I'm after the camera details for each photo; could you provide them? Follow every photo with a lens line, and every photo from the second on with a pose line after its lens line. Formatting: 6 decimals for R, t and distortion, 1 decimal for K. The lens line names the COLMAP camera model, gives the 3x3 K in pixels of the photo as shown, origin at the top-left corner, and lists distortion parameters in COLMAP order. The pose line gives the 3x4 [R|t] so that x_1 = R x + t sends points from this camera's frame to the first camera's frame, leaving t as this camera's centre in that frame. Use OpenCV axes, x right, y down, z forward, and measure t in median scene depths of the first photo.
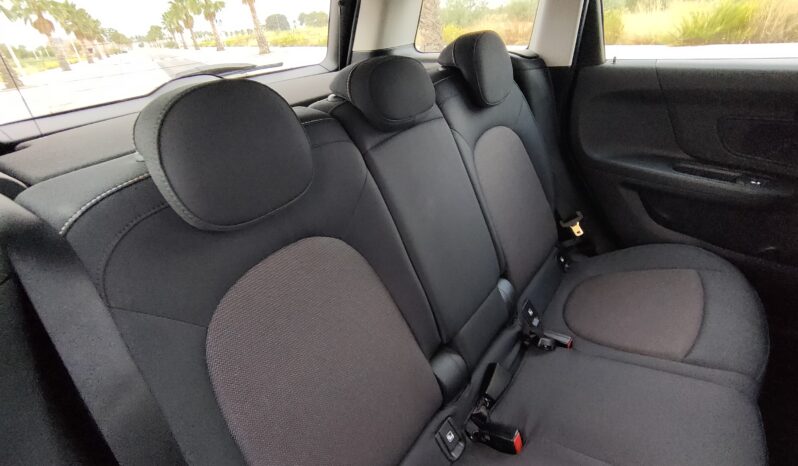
lens RADIAL K [[399.8, 0, 402.5], [0, 399.8, 235.0], [0, 0, 1]] dist [-0.001236, 0.000122]
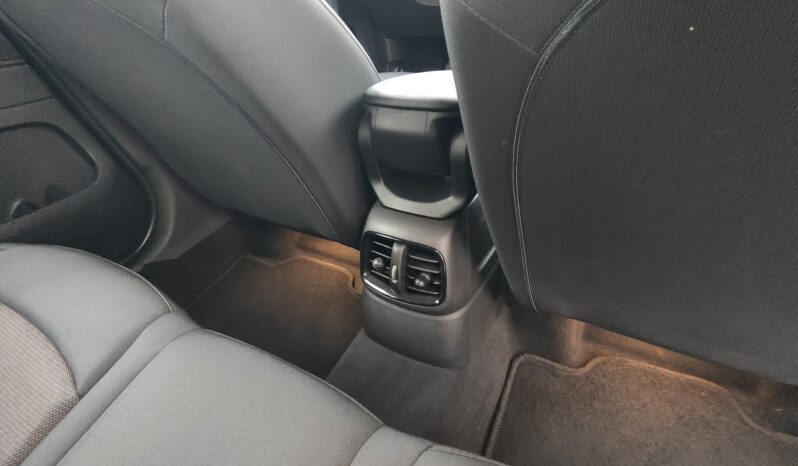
lens RADIAL K [[399.8, 0, 402.5], [0, 399.8, 235.0], [0, 0, 1]] dist [-0.001236, 0.000122]
pose [[-0.092020, -0.521244, 0.848432, 0.301156], [0.588599, 0.658782, 0.468569, 0.160870], [-0.803171, 0.542504, 0.246183, 0.389745]]
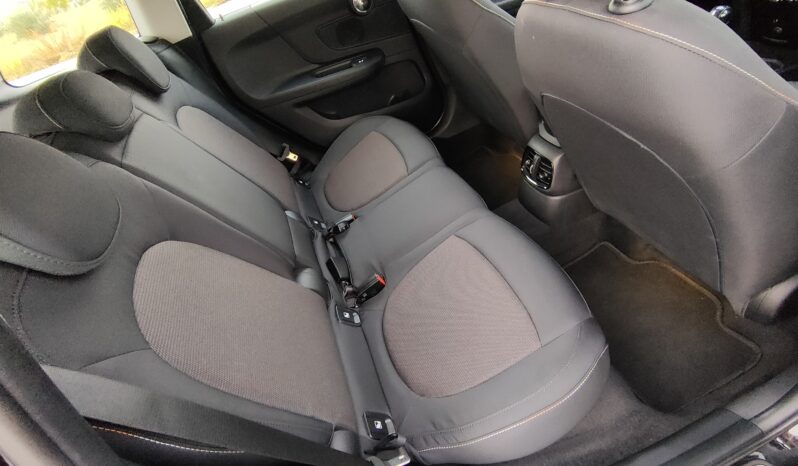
lens RADIAL K [[399.8, 0, 402.5], [0, 399.8, 235.0], [0, 0, 1]] dist [-0.001236, 0.000122]
pose [[0.545685, -0.621909, 0.561656, -0.270310], [0.594926, 0.759534, 0.263005, 0.062132], [-0.590162, 0.190626, 0.784456, -0.125320]]
